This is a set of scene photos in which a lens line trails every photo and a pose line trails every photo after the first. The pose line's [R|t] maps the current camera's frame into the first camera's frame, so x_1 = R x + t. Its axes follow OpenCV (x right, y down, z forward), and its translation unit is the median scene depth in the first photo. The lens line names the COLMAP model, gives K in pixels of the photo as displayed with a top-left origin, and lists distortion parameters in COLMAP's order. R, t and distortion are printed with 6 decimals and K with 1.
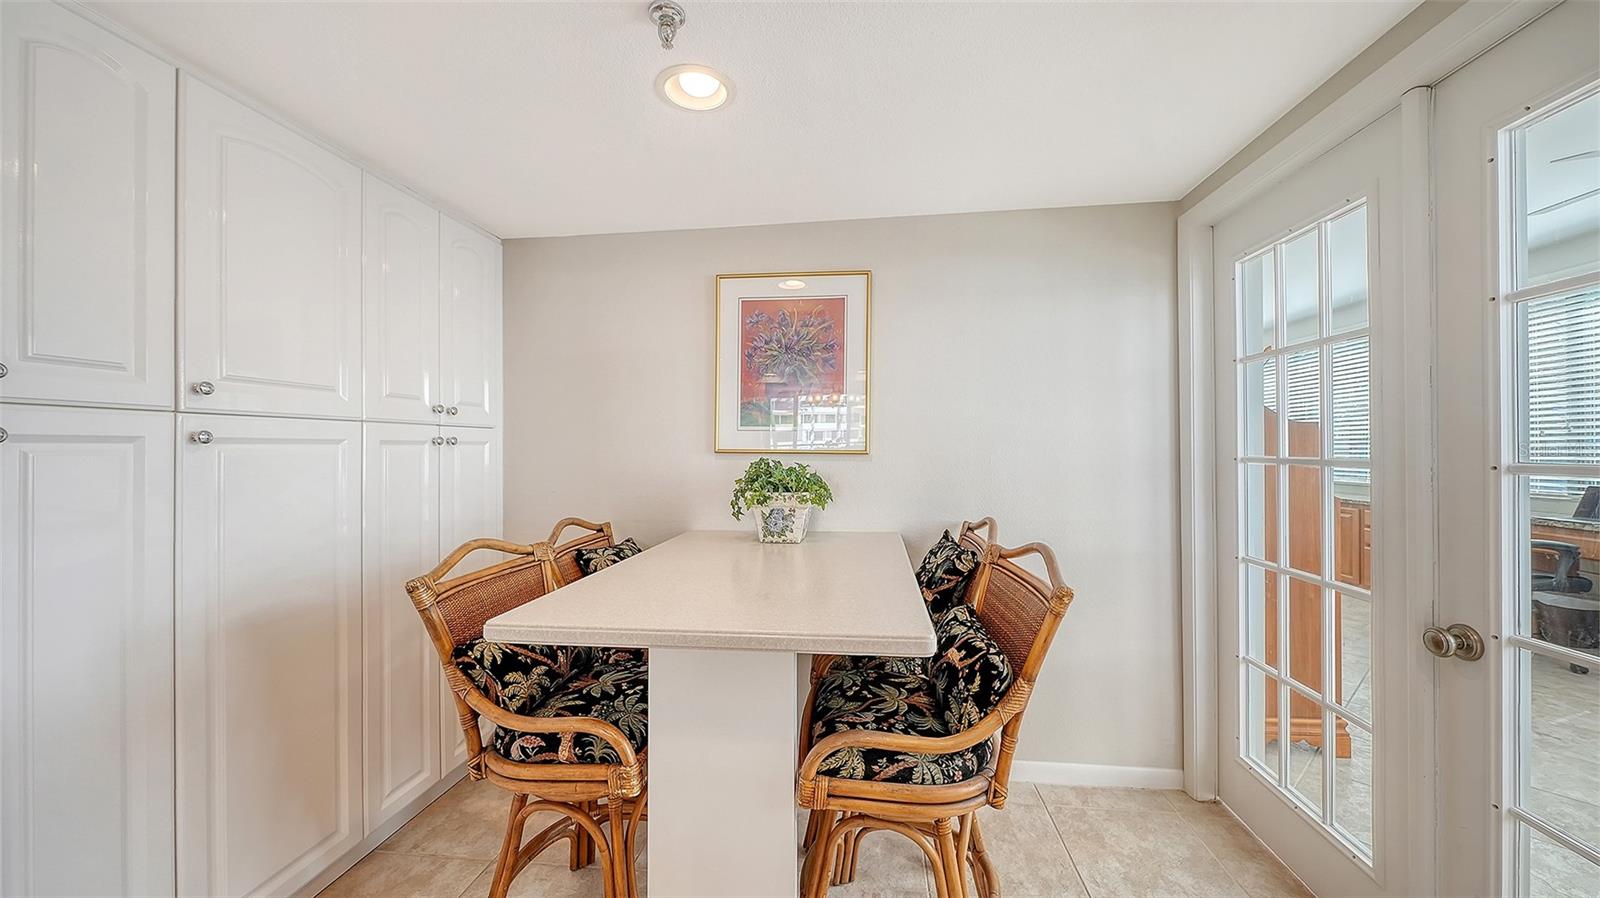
lens RADIAL K [[574.1, 0, 805.7], [0, 574.1, 454.7], [0, 0, 1]] dist [-0.000861, -0.000115]
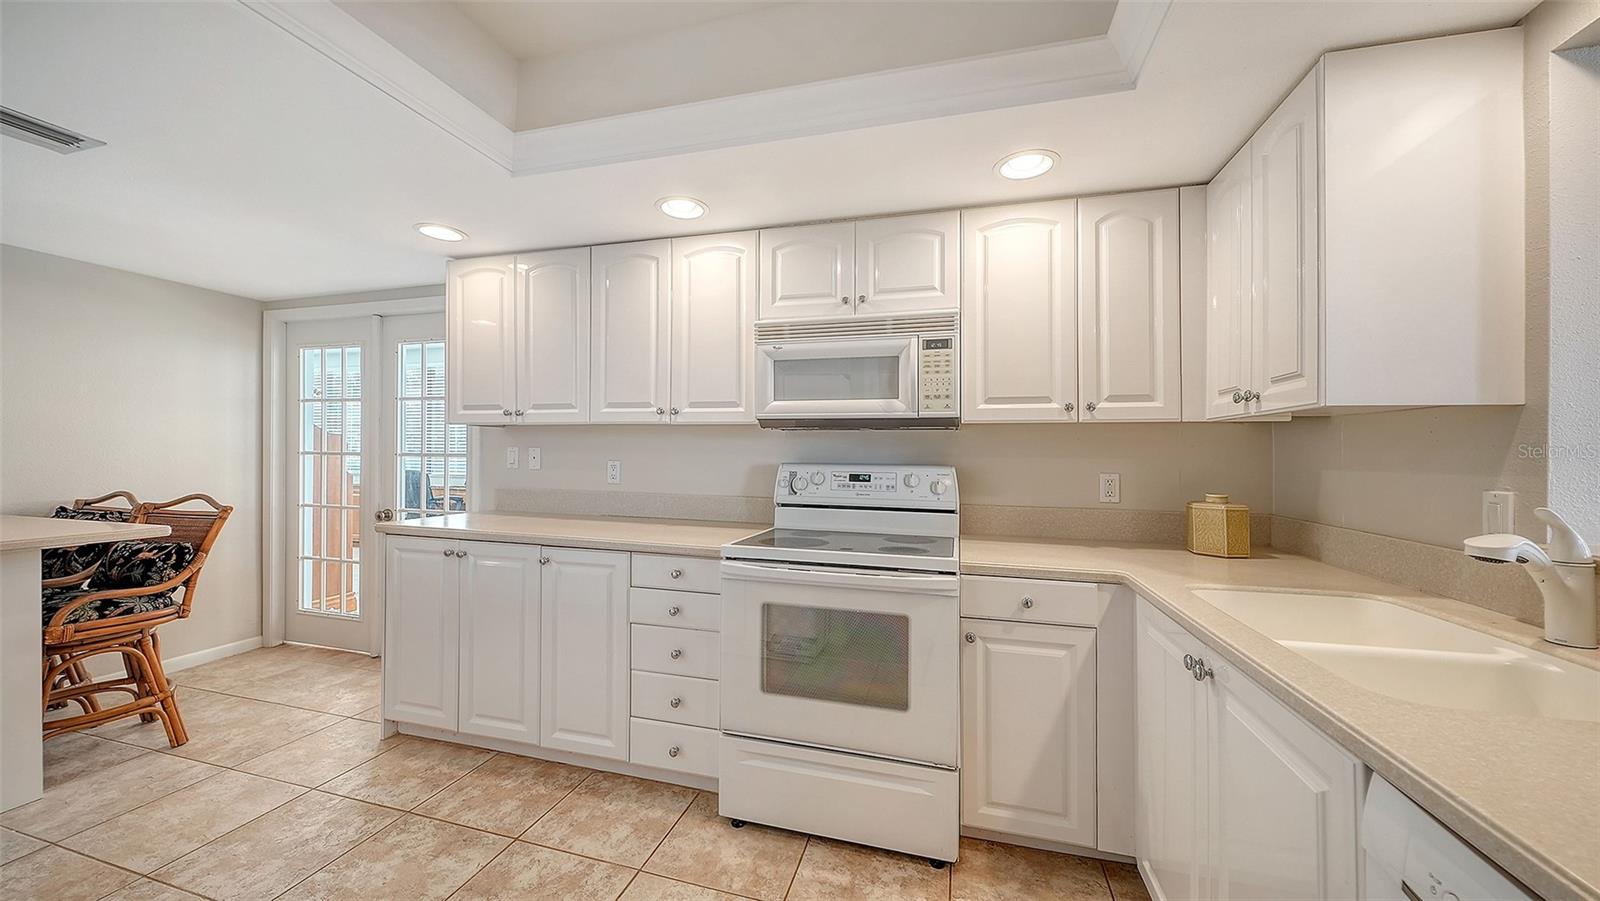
lens RADIAL K [[574.1, 0, 805.7], [0, 574.1, 456.2], [0, 0, 1]] dist [-0.000861, -0.000115]
pose [[0.171551, 0.007671, 0.985145, -1.310625], [-0.006179, 0.999958, -0.006711, 0.035242], [-0.985156, -0.004936, 0.171592, -1.538574]]
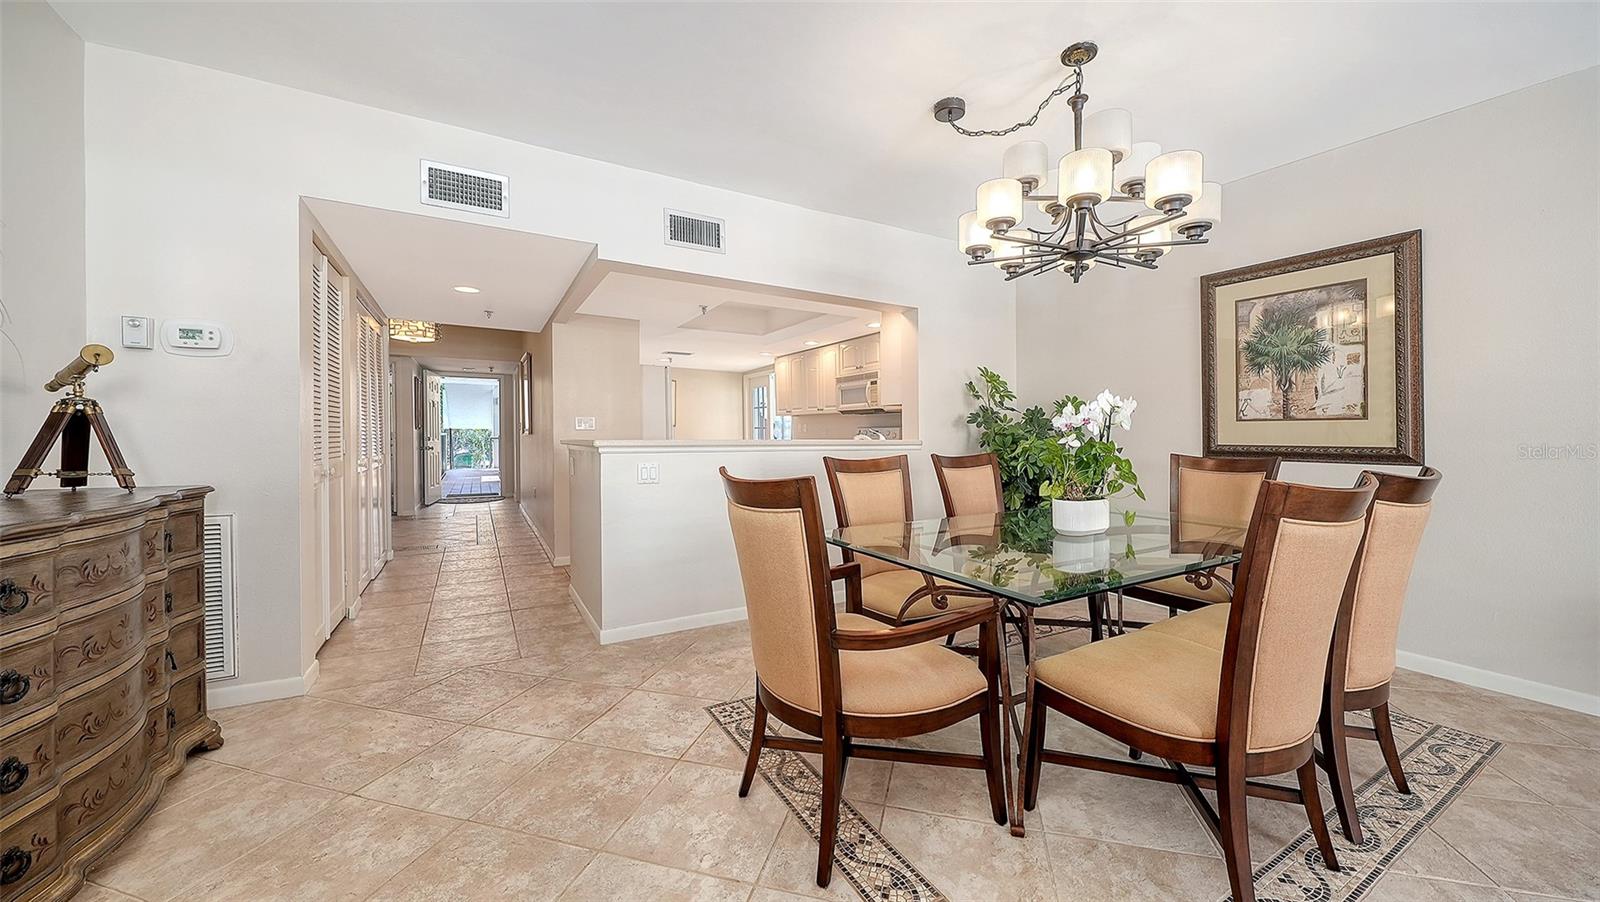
lens RADIAL K [[566.6, 0, 797.7], [0, 566.6, 435.5], [0, 0, 1]] dist [-0.013782, -0.000132]
pose [[0.813483, -0.000412, 0.581588, -2.848871], [0.001818, 0.999997, -0.001835, 0.135341], [-0.581586, 0.002550, 0.813481, -5.163871]]
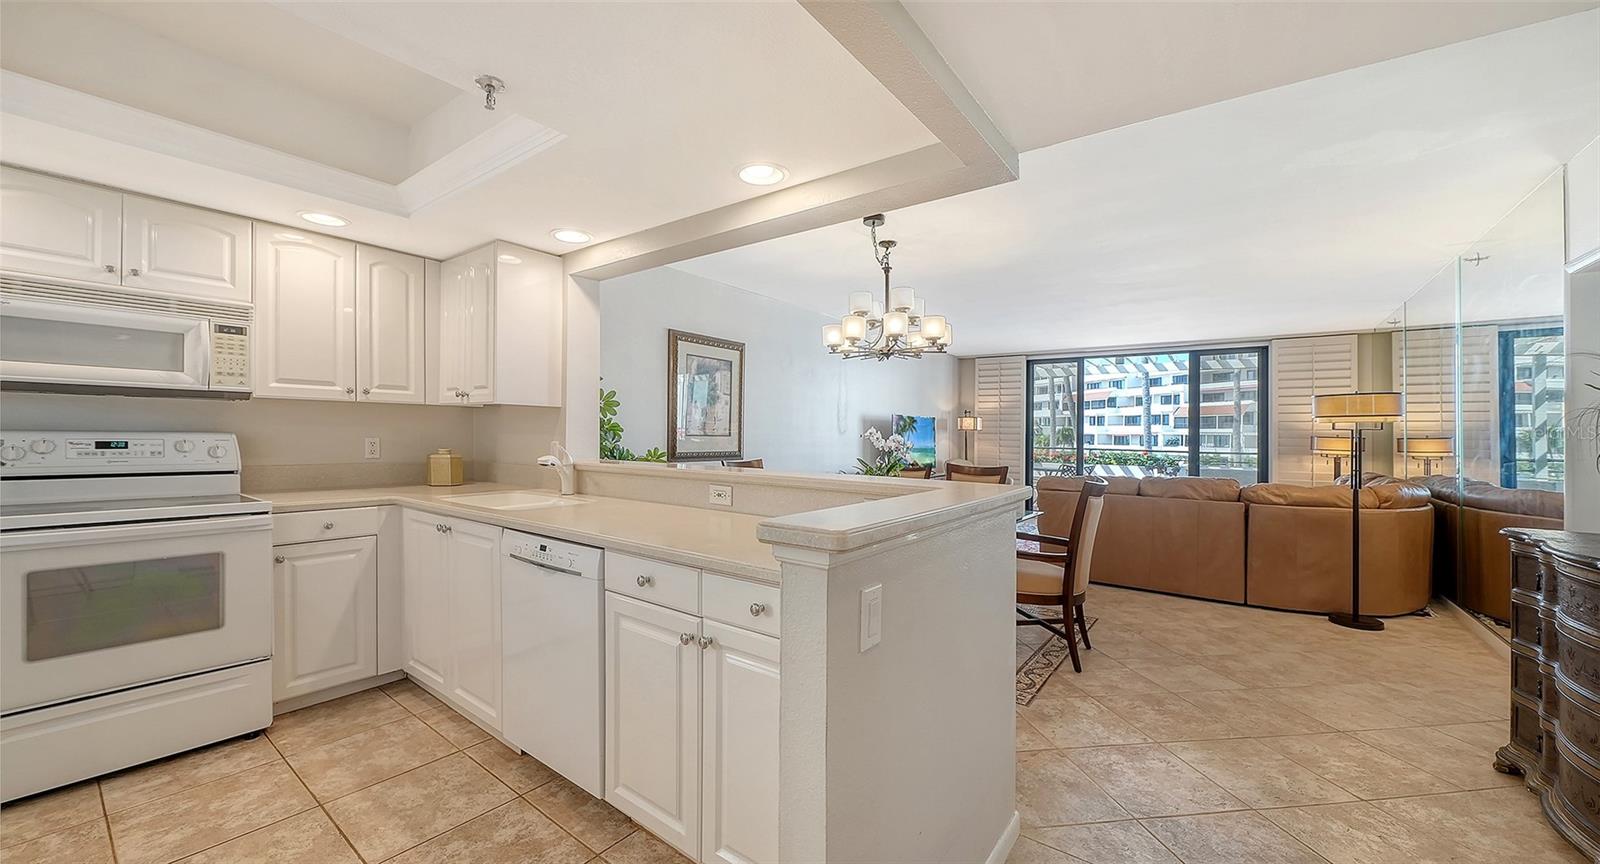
lens RADIAL K [[585.5, 0, 769.1], [0, 585.5, 433.1], [0, 0, 1]] dist [0.000010, -0.002483]
pose [[-0.836261, -0.004618, 0.548312, -2.309250], [-0.005894, 0.999982, -0.000567, 0.042897], [-0.548300, -0.003706, -0.836274, -0.934318]]
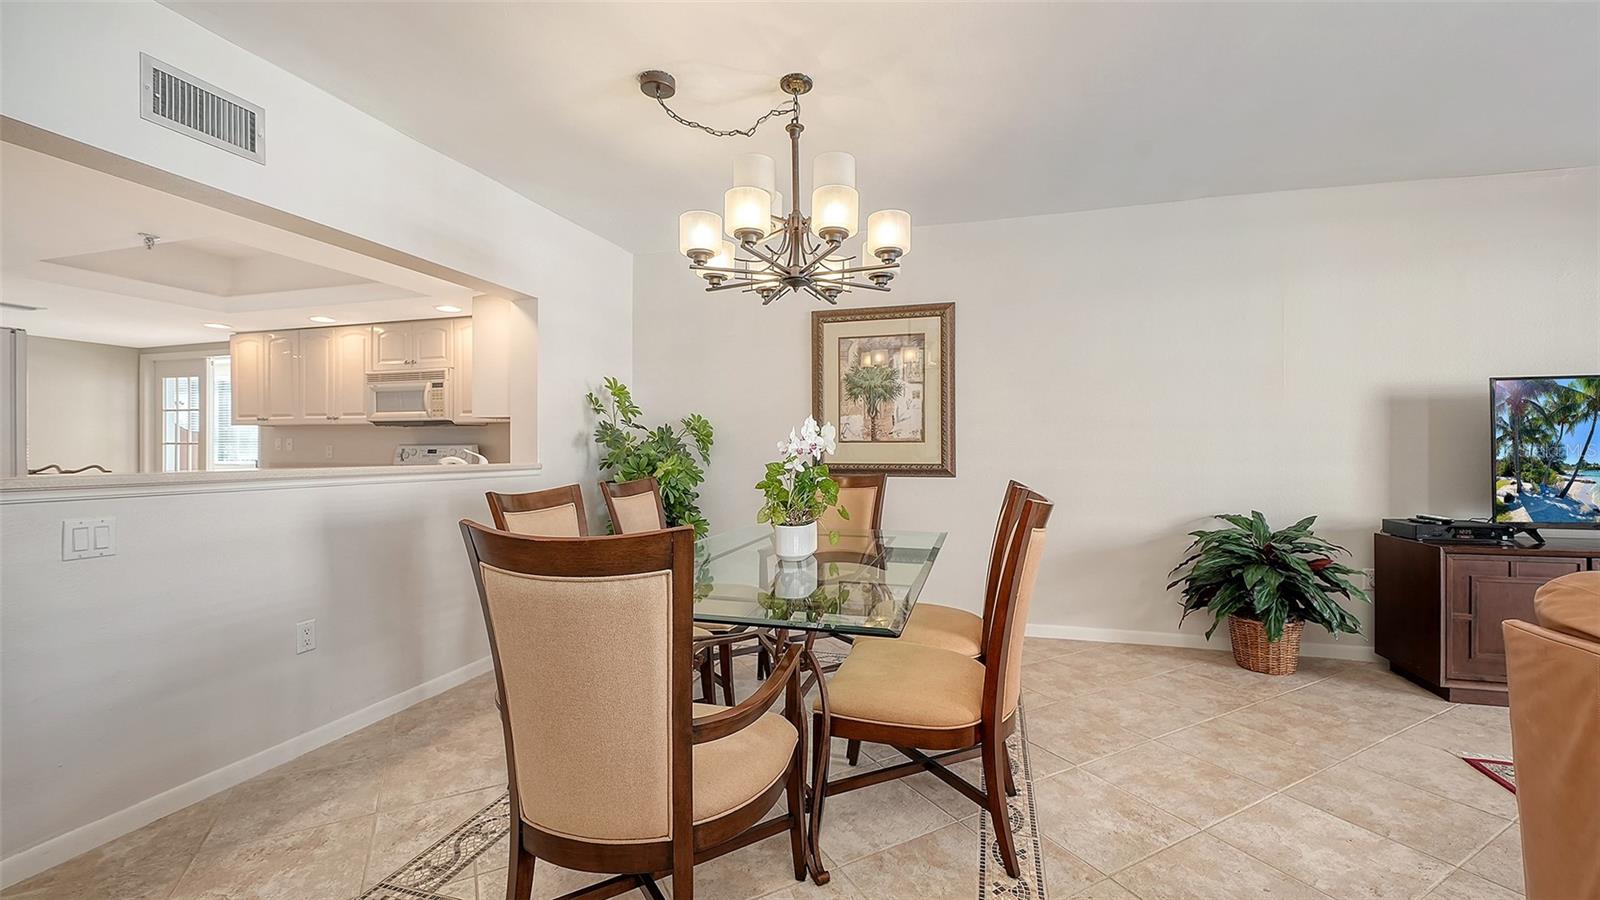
lens RADIAL K [[647.9, 0, 804.8], [0, 647.9, 437.6], [0, 0, 1]] dist [-0.009105, 0.000088]
pose [[0.180551, 0.016485, 0.983427, -3.103276], [0.007072, 0.999812, -0.018058, 0.099980], [-0.983540, 0.010215, 0.180400, -4.635618]]
